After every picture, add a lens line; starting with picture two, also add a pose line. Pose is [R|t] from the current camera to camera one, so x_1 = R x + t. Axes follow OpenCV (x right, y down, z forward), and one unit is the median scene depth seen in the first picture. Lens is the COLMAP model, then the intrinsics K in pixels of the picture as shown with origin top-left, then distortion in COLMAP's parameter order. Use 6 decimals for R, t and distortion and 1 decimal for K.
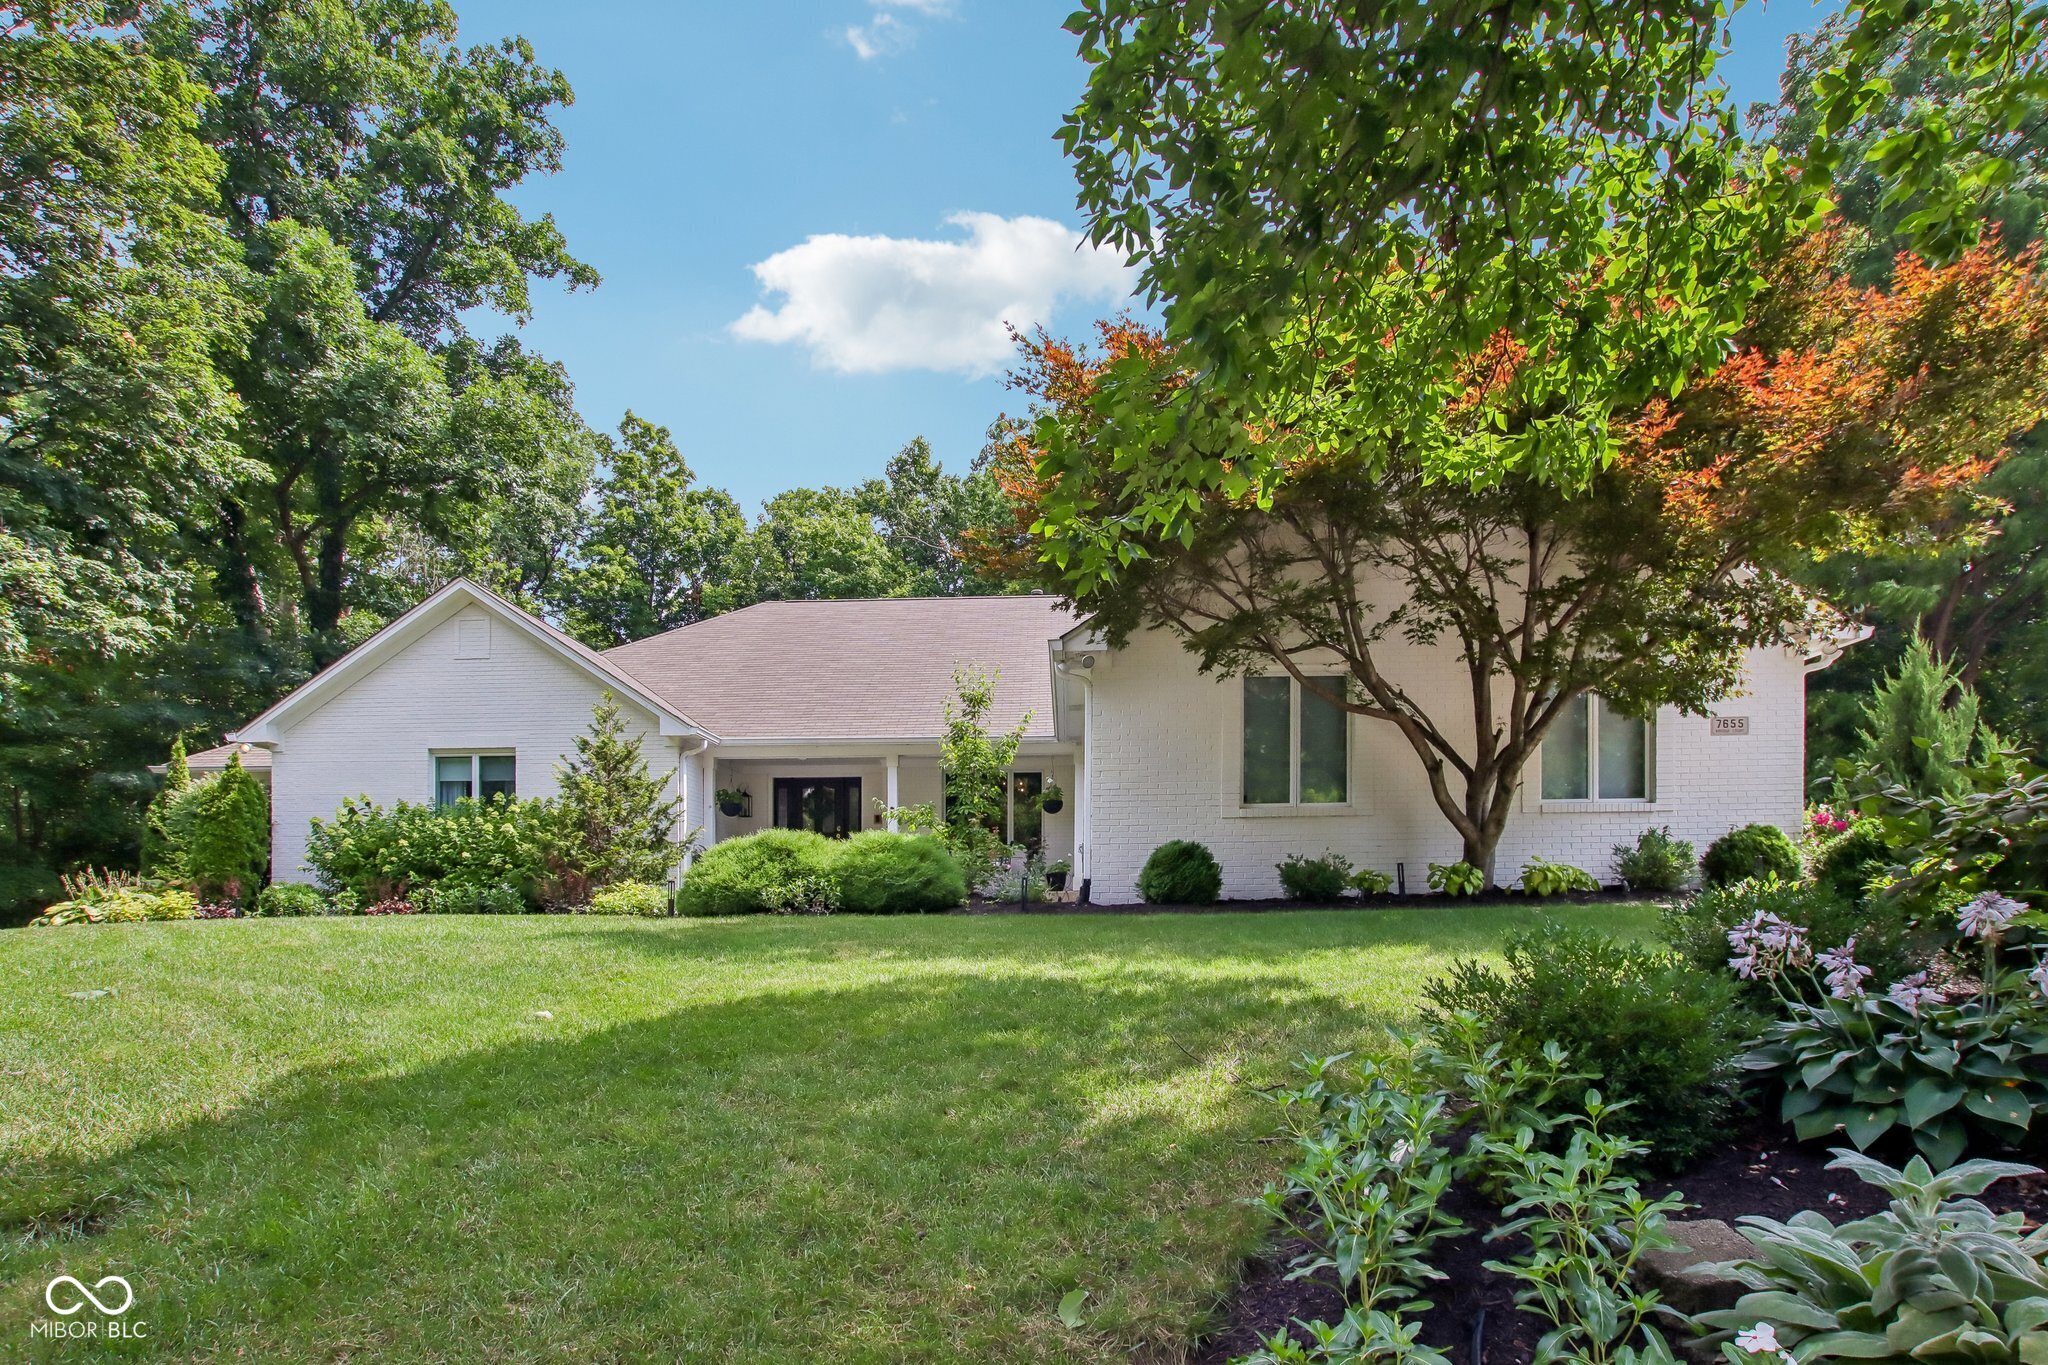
lens RADIAL K [[951.5, 0, 1145.5], [0, 951.5, 812.5], [0, 0, 1]] dist [-0.009968, -0.000072]
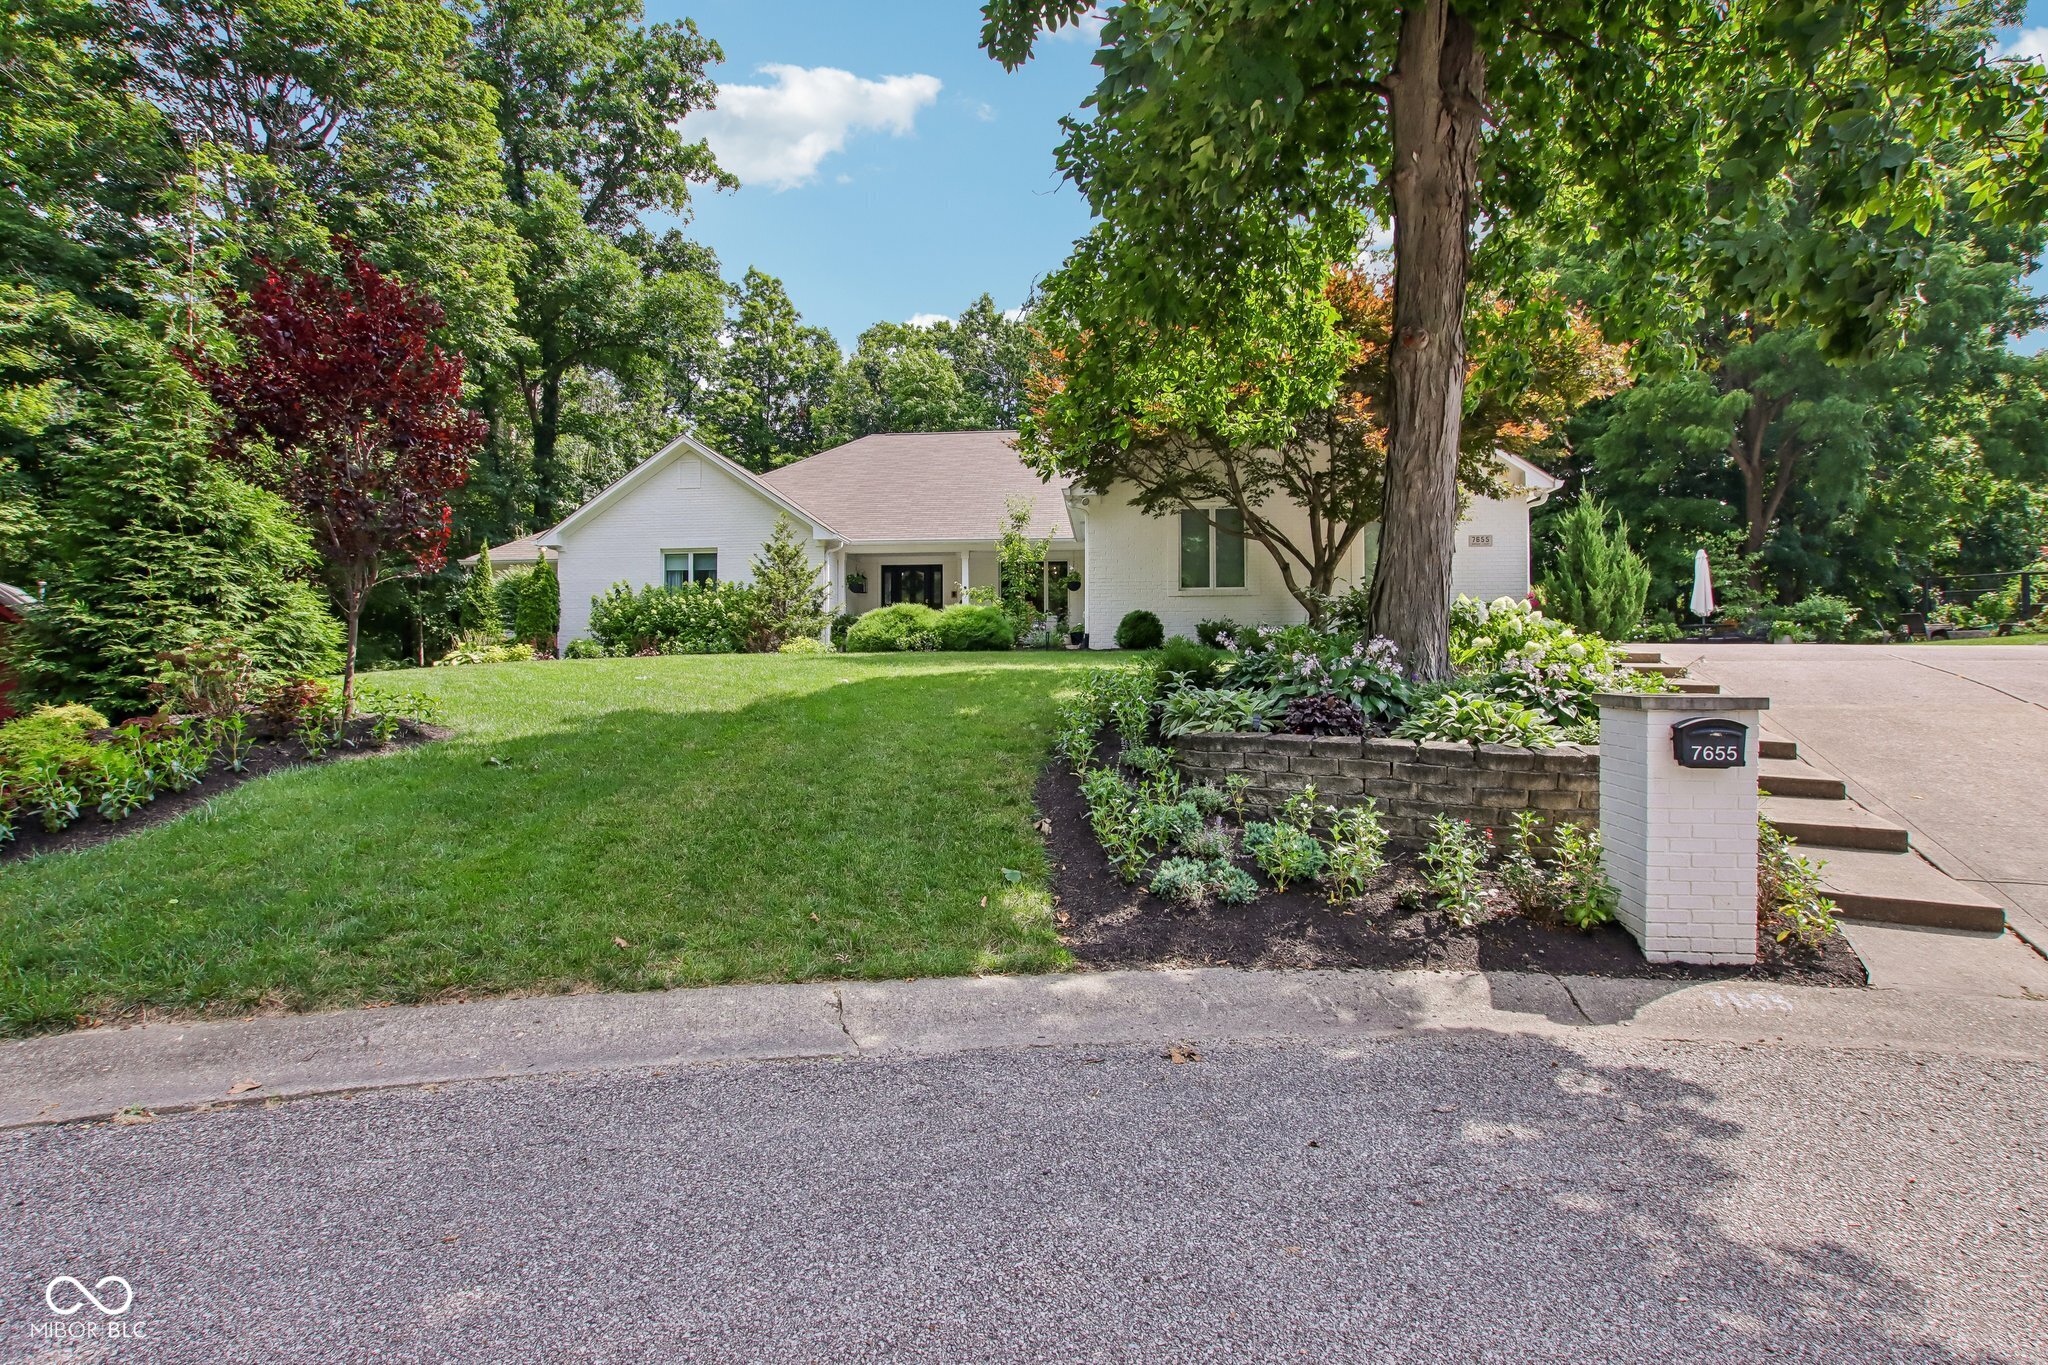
lens RADIAL K [[951.7, 0, 1024.0], [0, 951.7, 682.5], [0, 0, 1]] dist [-0.046488, -0.000082]
pose [[0.983075, 0.013497, -0.182705, 0.078800], [0.006026, 0.994361, 0.105877, -0.012114], [0.183104, -0.105186, 0.977450, -0.371305]]
